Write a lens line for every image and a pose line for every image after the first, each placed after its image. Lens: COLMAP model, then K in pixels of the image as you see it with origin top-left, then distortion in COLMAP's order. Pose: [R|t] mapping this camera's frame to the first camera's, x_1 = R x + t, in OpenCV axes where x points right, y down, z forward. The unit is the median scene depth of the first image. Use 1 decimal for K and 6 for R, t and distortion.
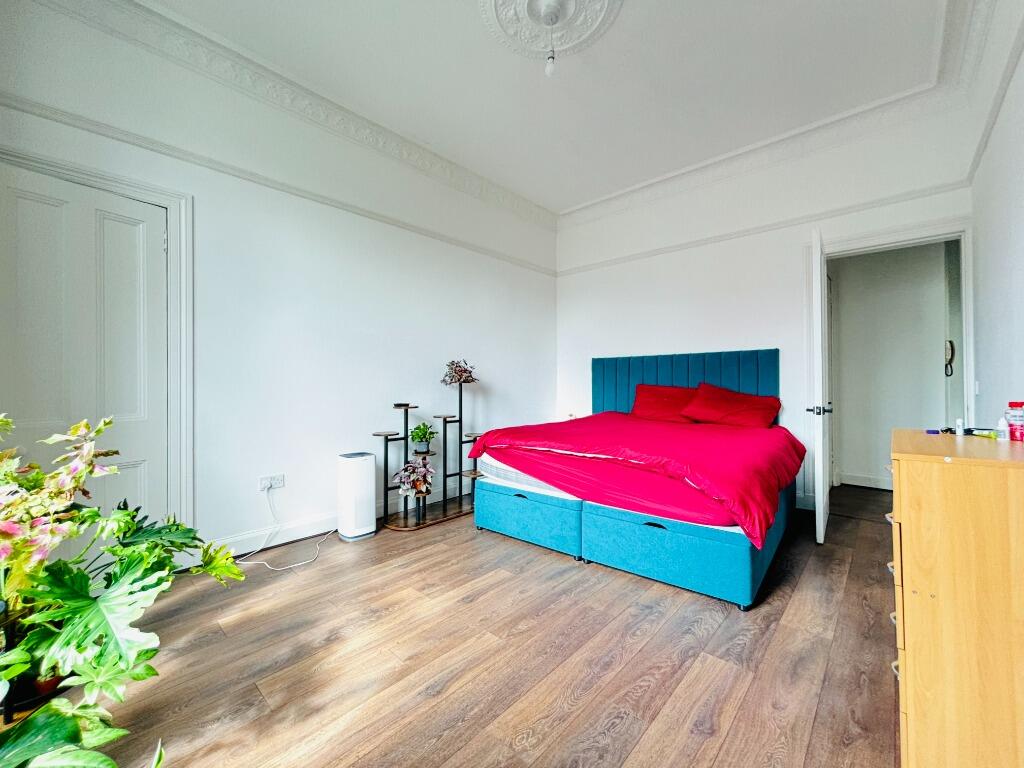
lens RADIAL K [[408.3, 0, 514.6], [0, 408.3, 382.3], [0, 0, 1]] dist [-0.000206, -0.000191]
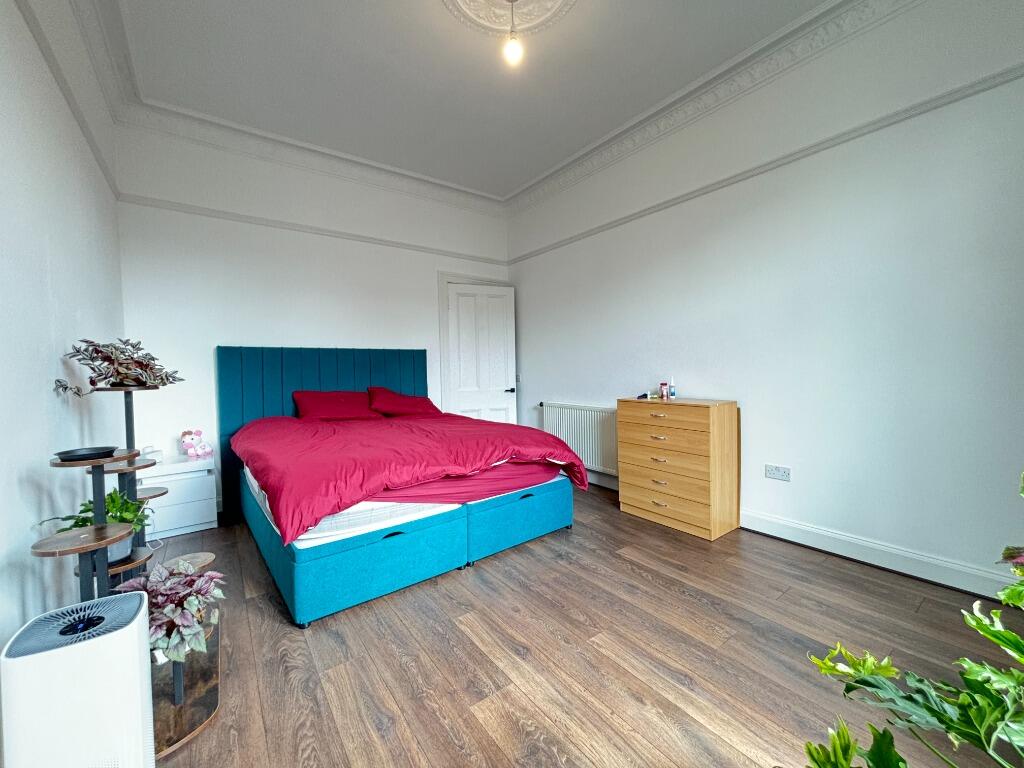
lens RADIAL K [[408.3, 0, 512.6], [0, 408.3, 383.1], [0, 0, 1]] dist [-0.000206, -0.000191]
pose [[0.206561, -0.030020, 0.977973, -0.857582], [0.013396, 0.999522, 0.027852, -0.021038], [-0.978342, 0.007348, 0.206864, 0.809695]]
